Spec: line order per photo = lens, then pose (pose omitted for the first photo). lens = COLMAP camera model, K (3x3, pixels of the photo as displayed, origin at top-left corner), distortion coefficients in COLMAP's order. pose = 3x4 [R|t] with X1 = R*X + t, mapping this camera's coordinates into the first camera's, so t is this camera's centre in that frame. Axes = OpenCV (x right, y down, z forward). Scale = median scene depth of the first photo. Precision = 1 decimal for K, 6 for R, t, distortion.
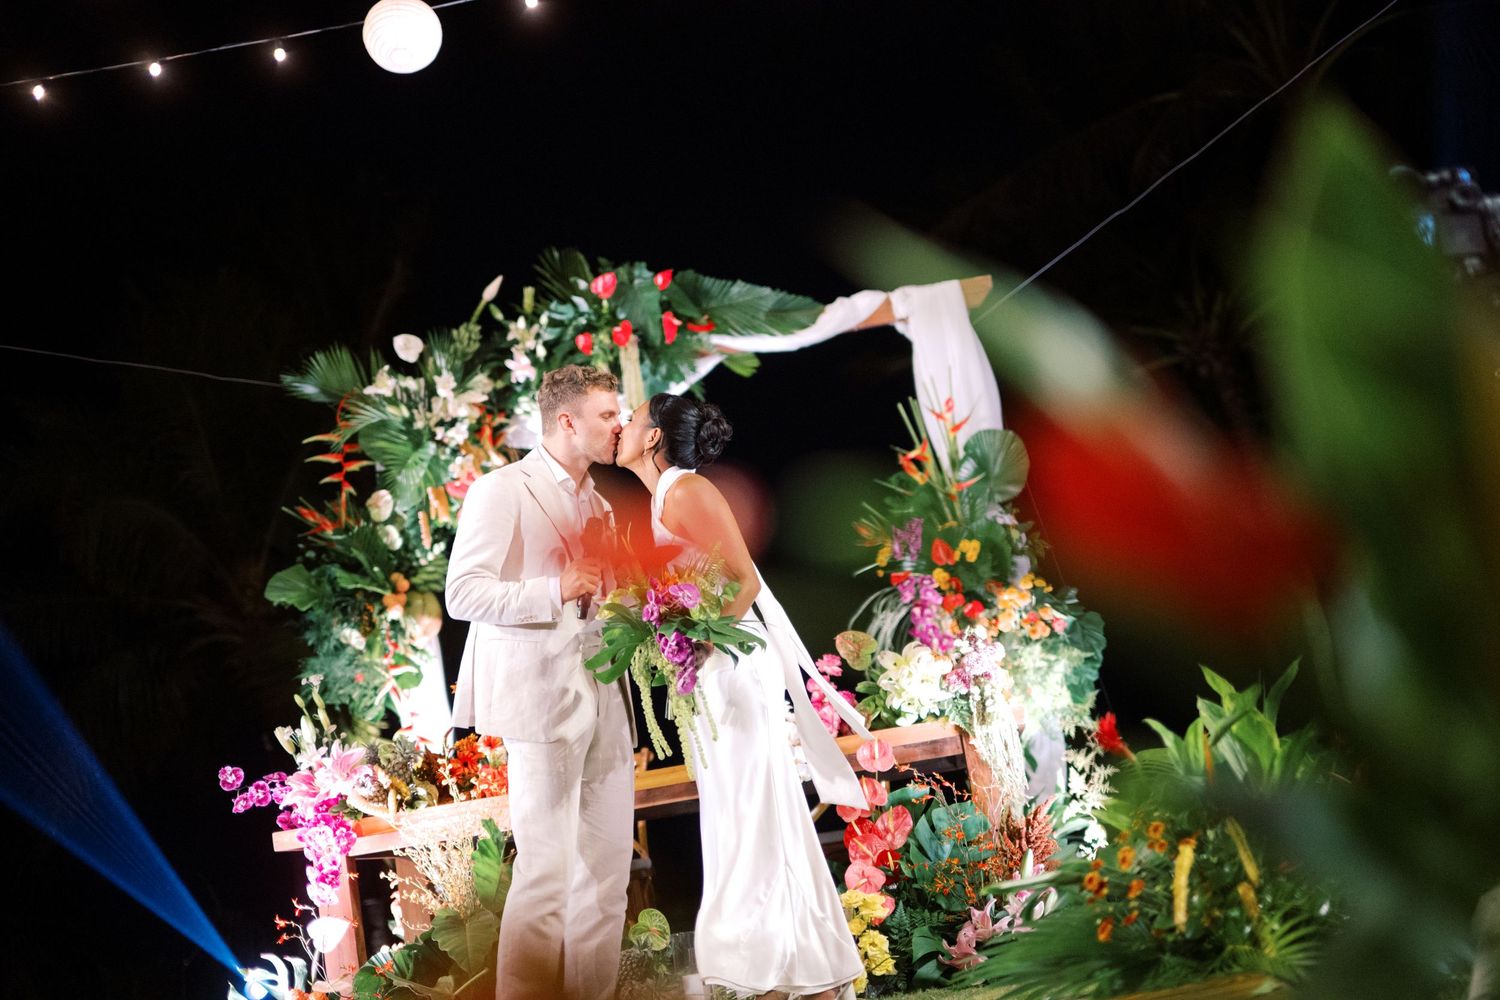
lens RADIAL K [[2127.3, 0, 750.0], [0, 2127.3, 500.0], [0, 0, 1]] dist [-0.005057, 0.025636]
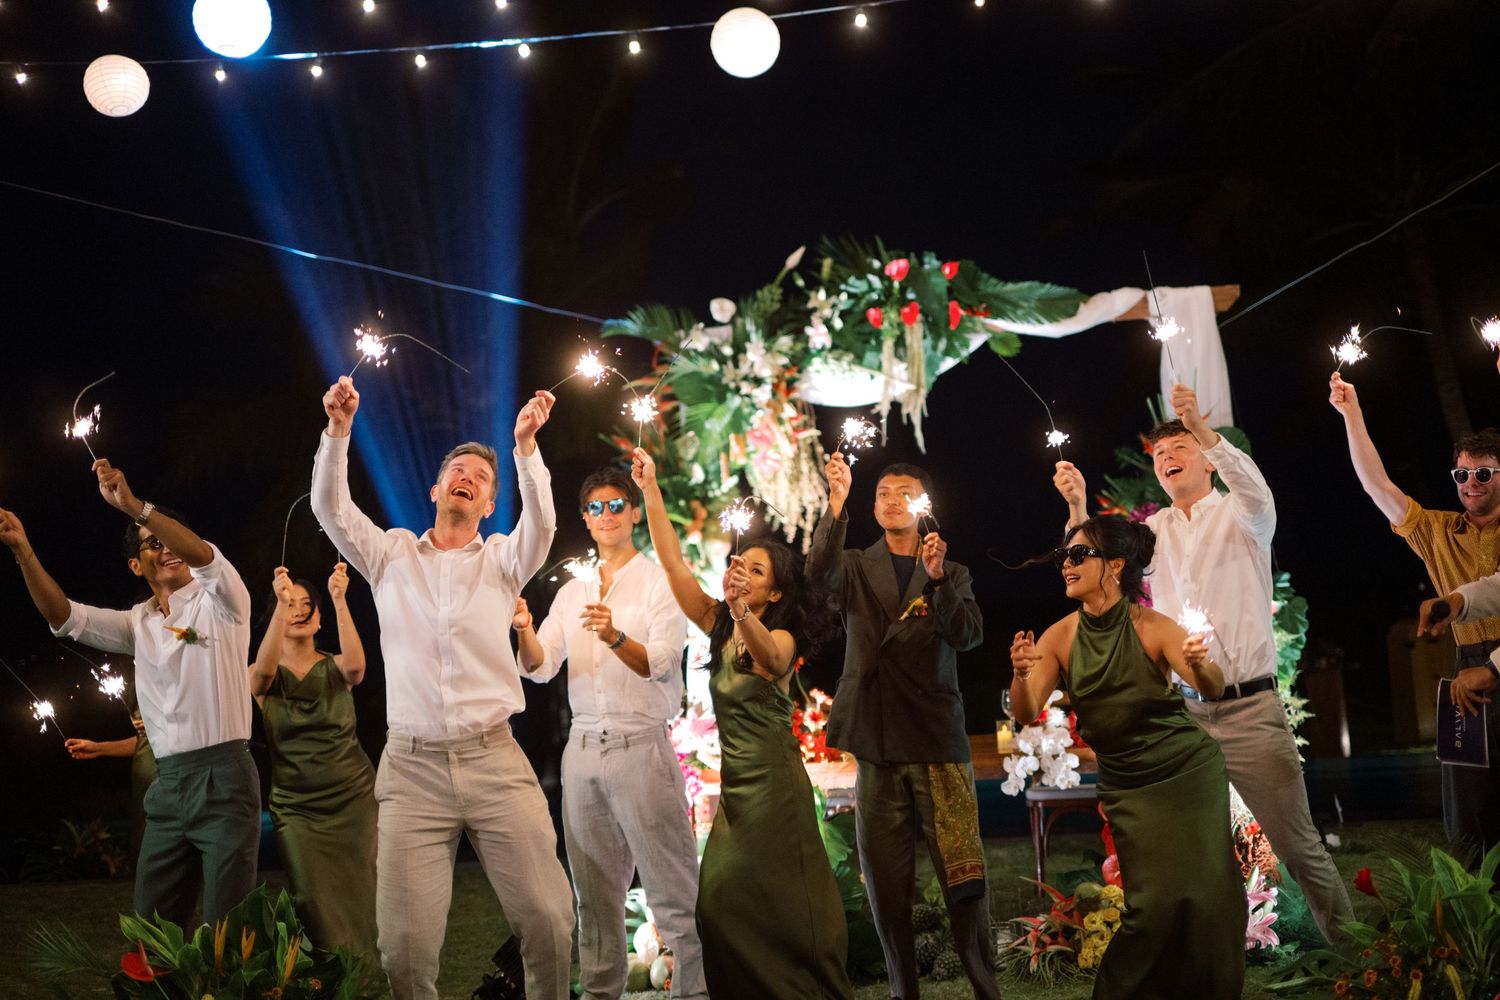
lens RADIAL K [[2148.6, 0, 752.5], [0, 2148.6, 481.4], [0, 0, 1]] dist [-0.003477, -0.026574]
pose [[0.994558, 0.089238, -0.053774, -0.075340], [-0.082330, 0.989442, 0.119273, -0.121595], [0.063850, -0.114197, 0.991404, -0.159230]]
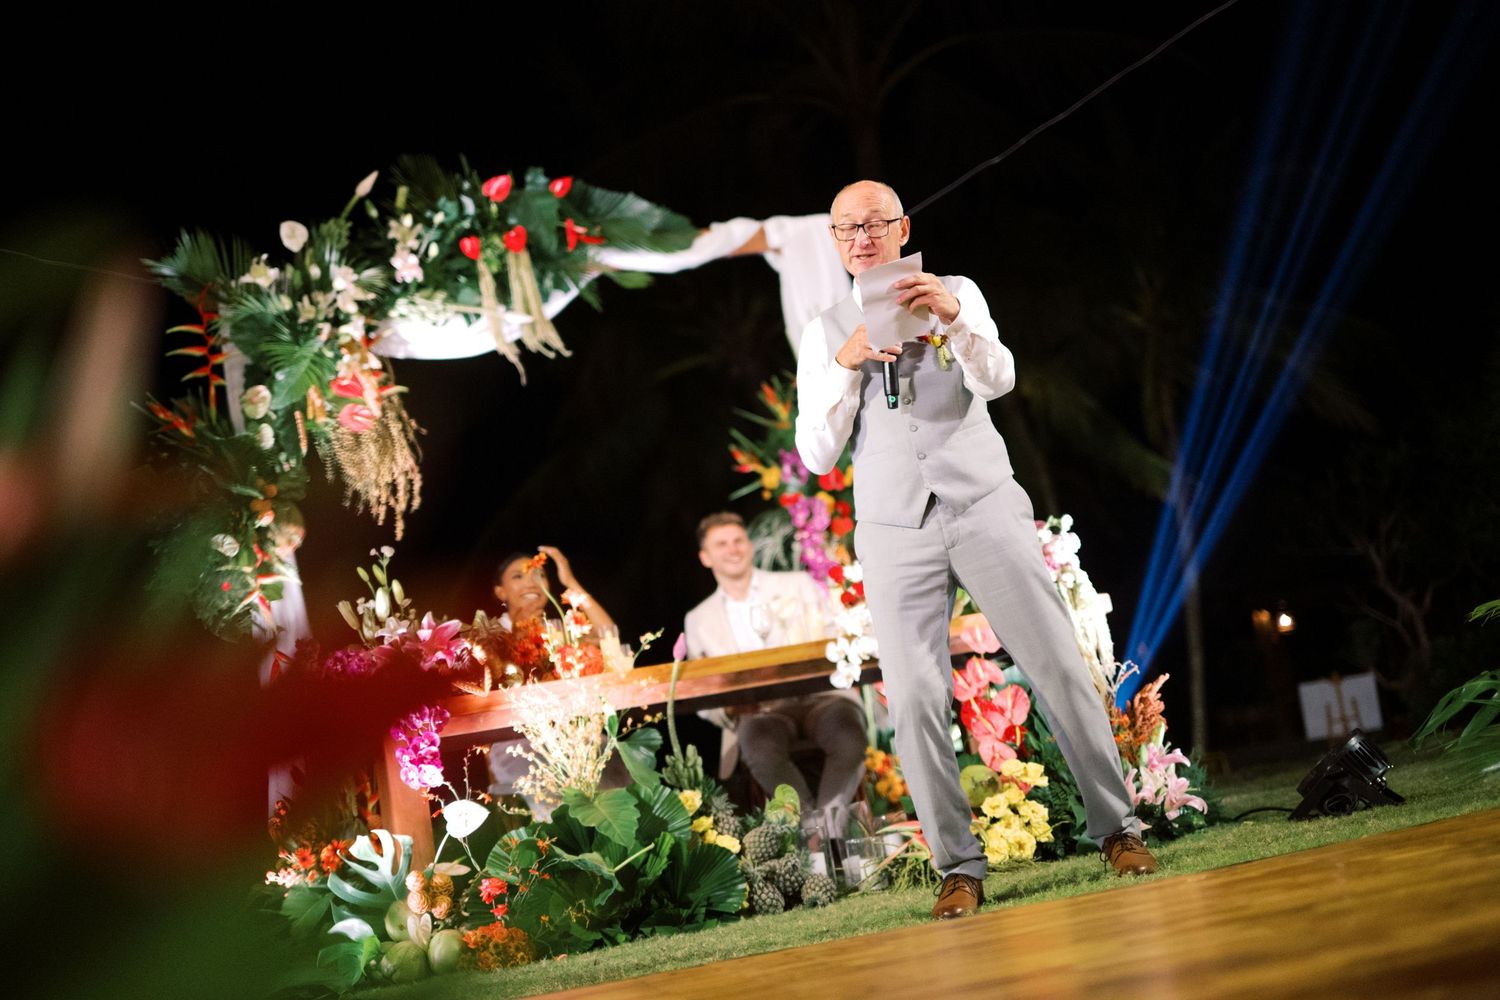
lens RADIAL K [[2127.3, 0, 750.0], [0, 2127.3, 500.0], [0, 0, 1]] dist [-0.005057, 0.025636]
pose [[0.953795, 0.040086, 0.297773, -0.245802], [-0.037378, 0.999192, -0.014787, 0.051572], [-0.298125, 0.002973, 0.954522, 0.044597]]
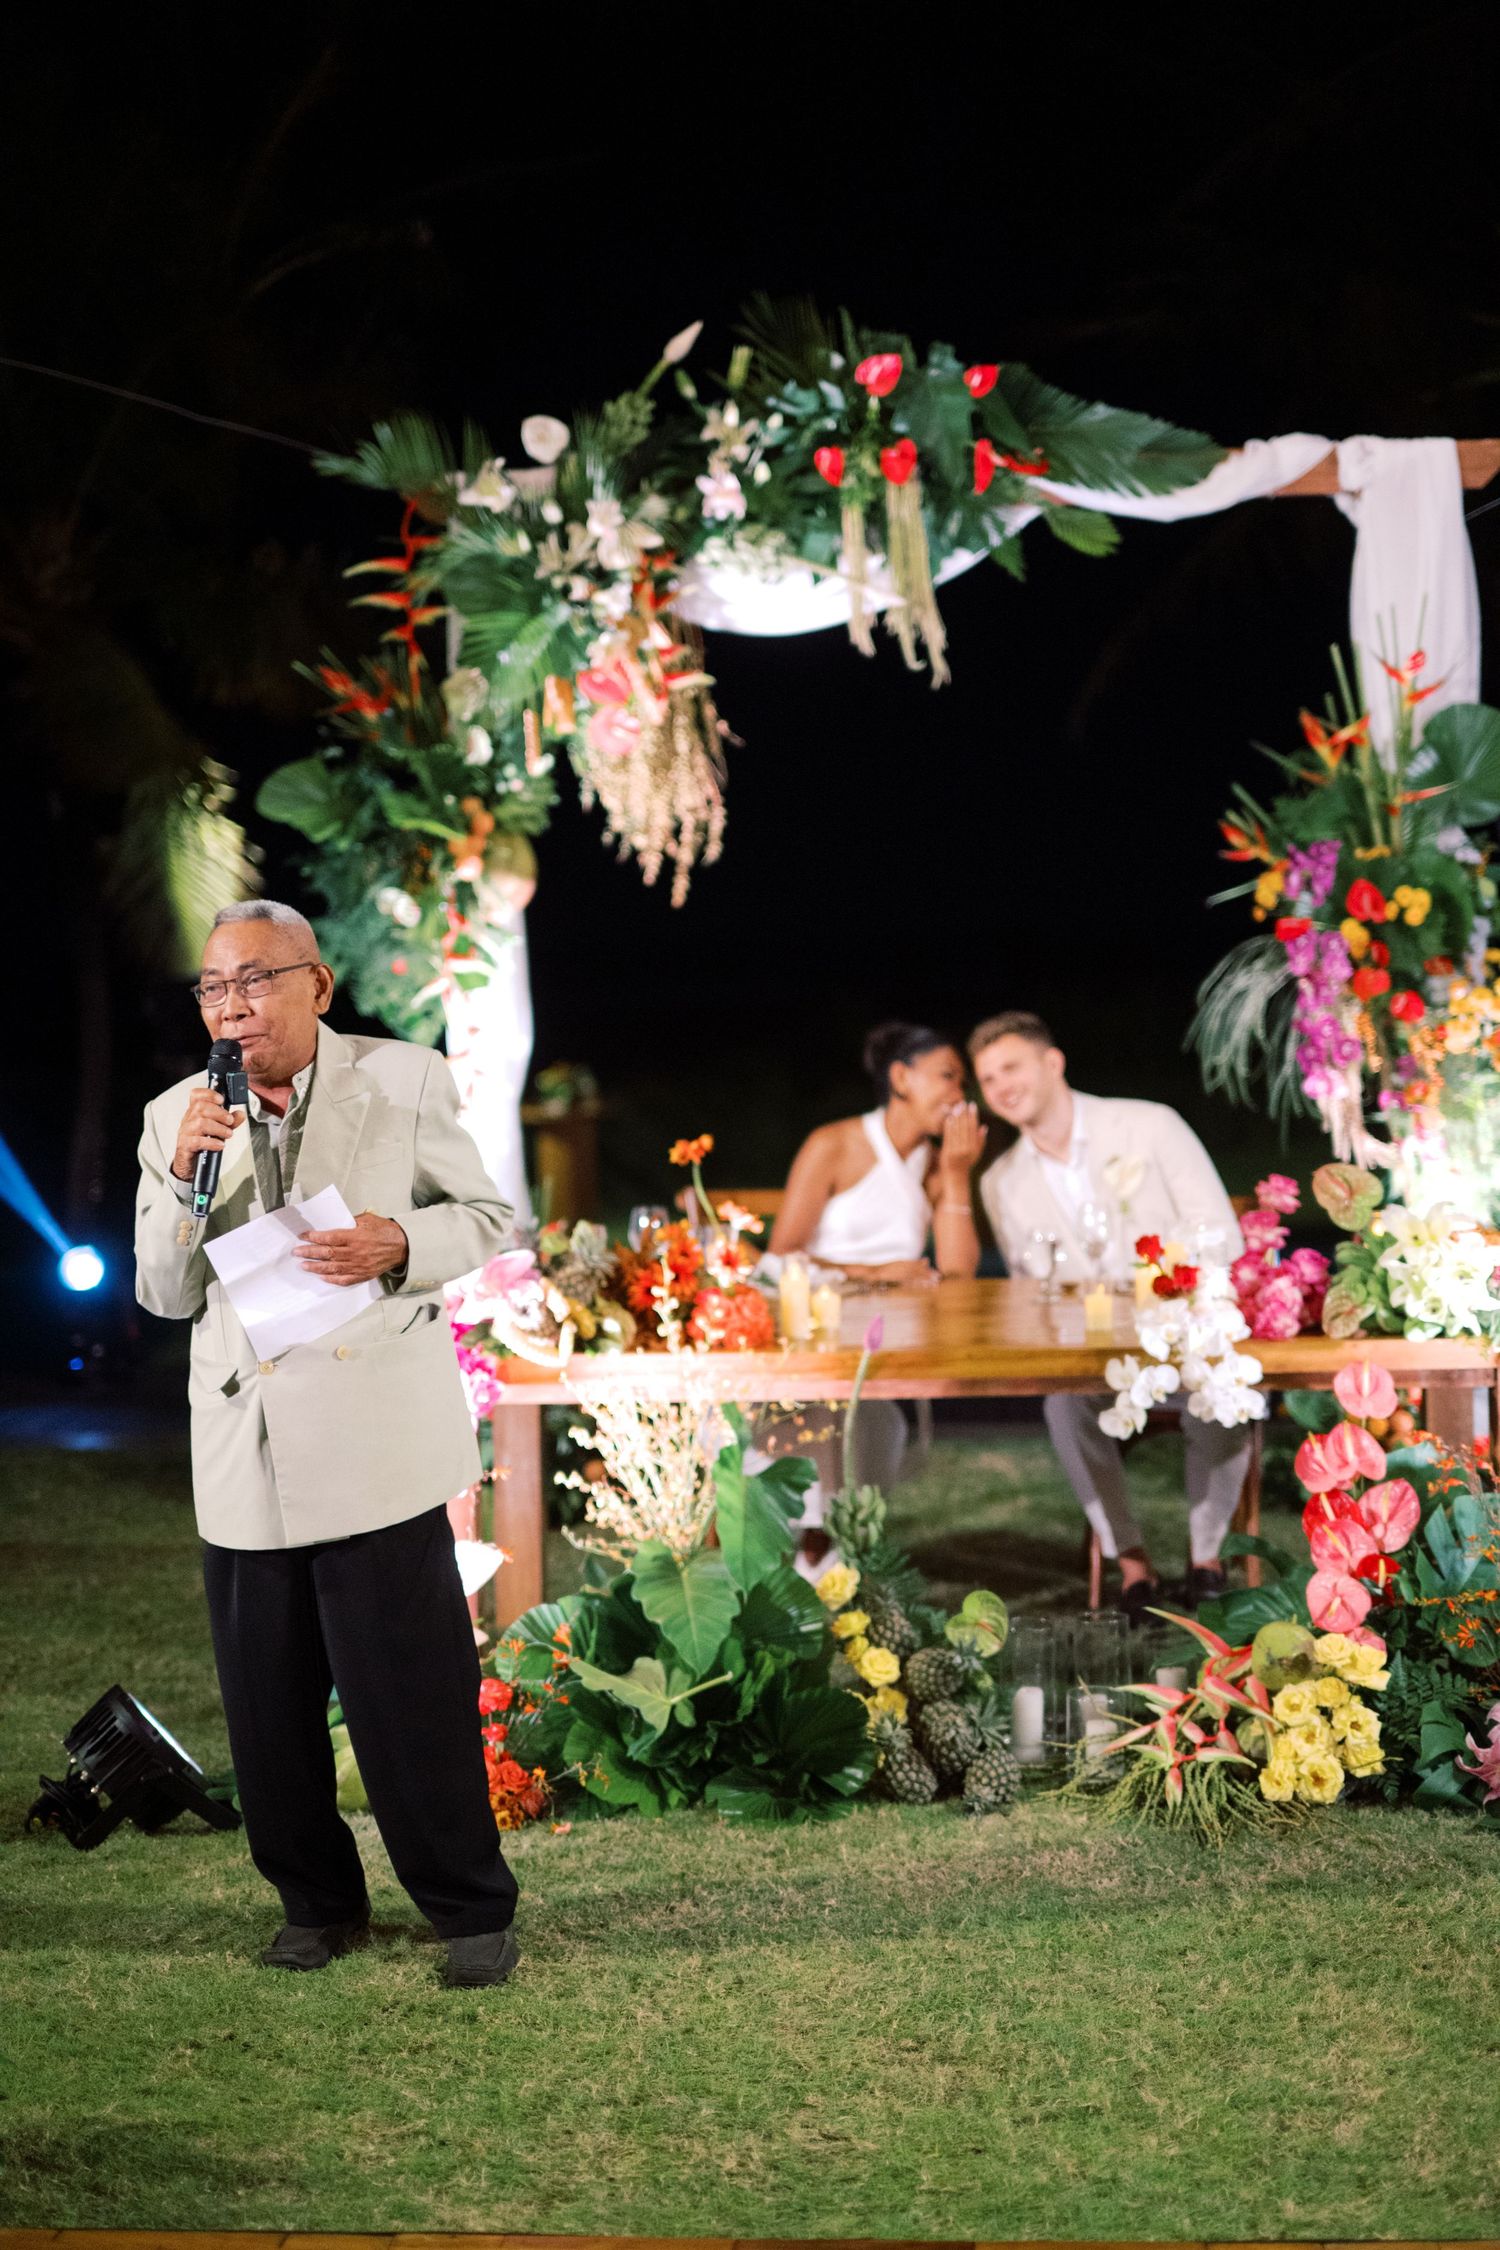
lens RADIAL K [[3190.9, 0, 750.0], [0, 3190.9, 1125.0], [0, 0, 1]] dist [-0.005057, 0.025636]
pose [[0.990451, 0.130780, 0.043639, -0.118133], [-0.137284, 0.964662, 0.224902, -0.095731], [-0.012685, -0.228745, 0.973404, 0.083597]]
